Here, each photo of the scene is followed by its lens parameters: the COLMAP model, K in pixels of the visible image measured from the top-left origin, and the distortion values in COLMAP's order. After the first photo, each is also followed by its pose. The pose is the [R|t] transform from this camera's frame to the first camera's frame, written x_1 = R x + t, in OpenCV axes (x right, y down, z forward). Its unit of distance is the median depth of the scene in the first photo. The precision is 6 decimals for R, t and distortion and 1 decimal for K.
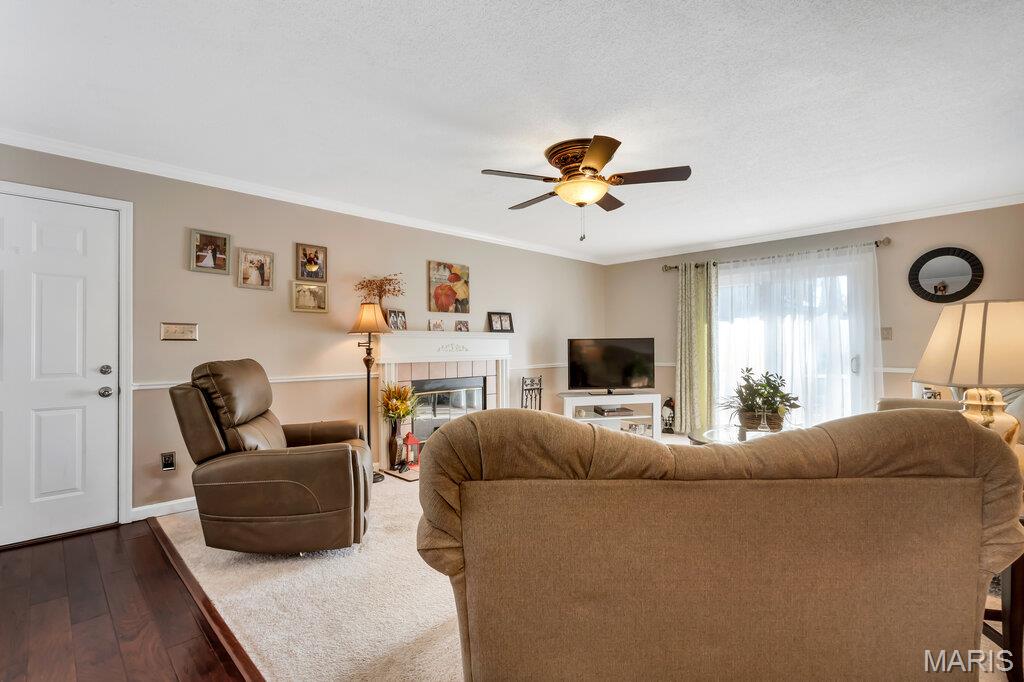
lens RADIAL K [[476.9, 0, 507.3], [0, 476.9, 341.7], [0, 0, 1]] dist [0.002816, -0.000151]
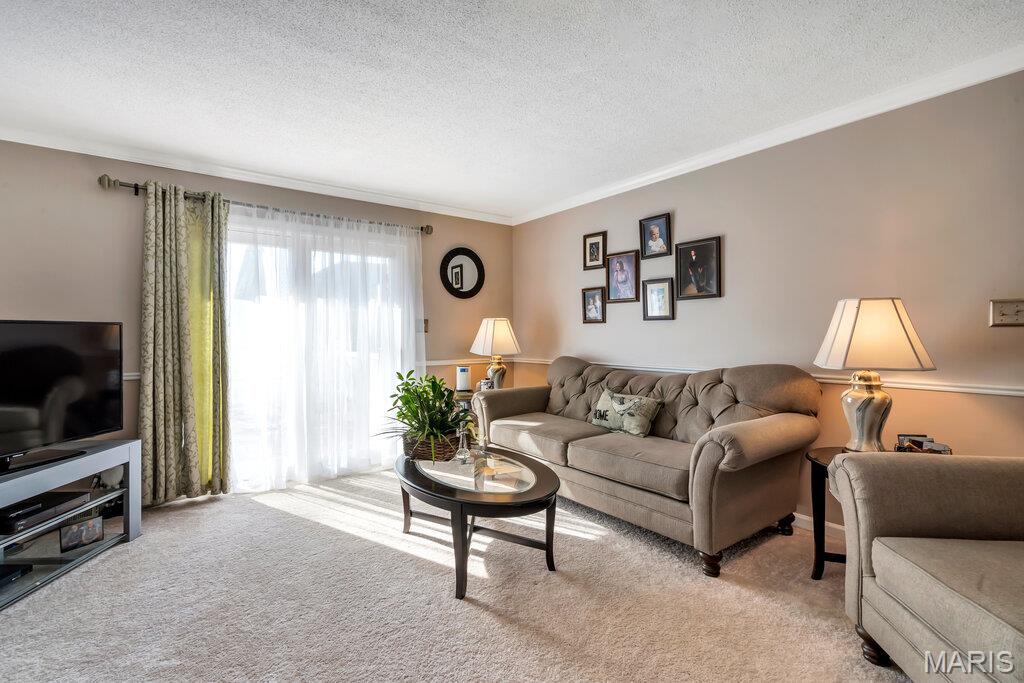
lens RADIAL K [[476.9, 0, 500.9], [0, 476.9, 339.3], [0, 0, 1]] dist [0.002816, -0.000151]
pose [[0.141071, -0.002240, 0.989997, -0.118599], [-0.003832, 0.999989, 0.002809, 0.006156], [-0.989992, -0.004190, 0.141061, 0.637264]]
